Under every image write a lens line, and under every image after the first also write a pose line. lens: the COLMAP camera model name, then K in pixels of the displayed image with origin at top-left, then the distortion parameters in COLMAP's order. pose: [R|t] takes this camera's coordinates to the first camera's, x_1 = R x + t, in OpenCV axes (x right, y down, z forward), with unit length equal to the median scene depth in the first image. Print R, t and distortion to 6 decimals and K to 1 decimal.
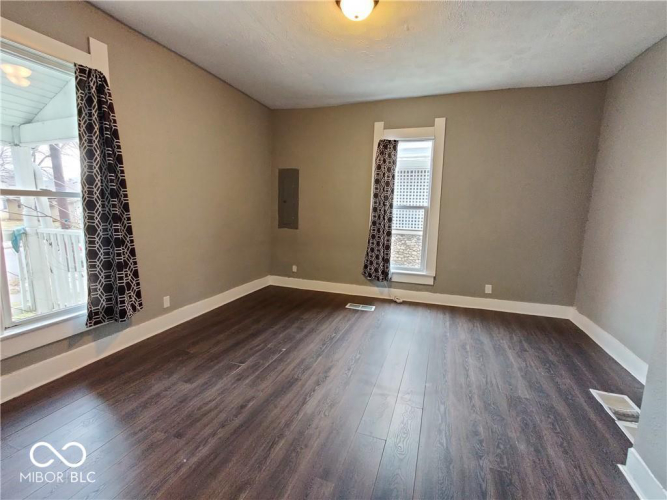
lens RADIAL K [[308.3, 0, 335.0], [0, 308.3, 253.9], [0, 0, 1]] dist [-0.001015, -0.000065]
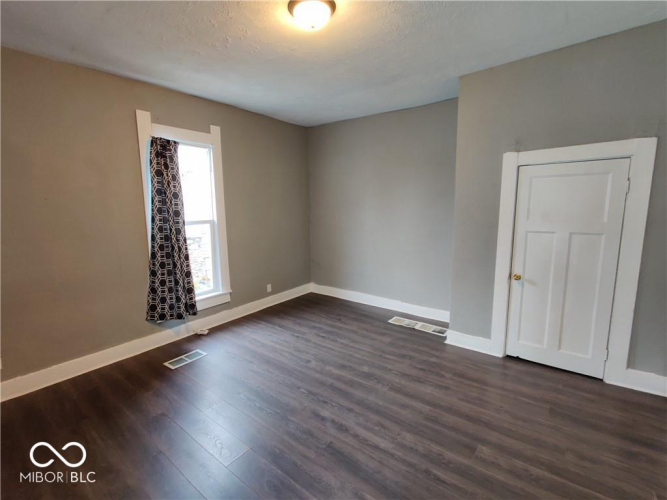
lens RADIAL K [[309.3, 0, 332.7], [0, 309.3, 250.8], [0, 0, 1]] dist [0.001193, -0.000276]
pose [[0.315326, -0.168364, 0.933929, -0.609842], [0.168882, 0.978383, 0.119358, -0.151423], [-0.933835, 0.120087, 0.336943, 0.493473]]
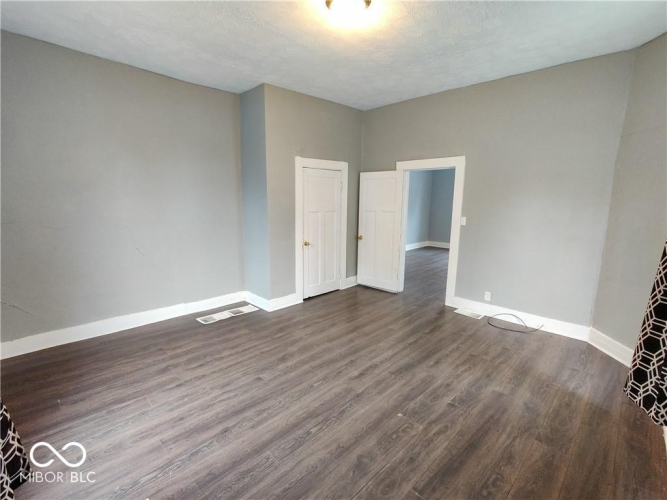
lens RADIAL K [[308.3, 0, 335.0], [0, 308.3, 253.9], [0, 0, 1]] dist [-0.001015, -0.000065]
pose [[-0.902780, -0.111986, 0.415267, -0.262032], [0.034241, 0.943731, 0.328937, -0.272878], [-0.428737, 0.311177, -0.848147, 1.427157]]
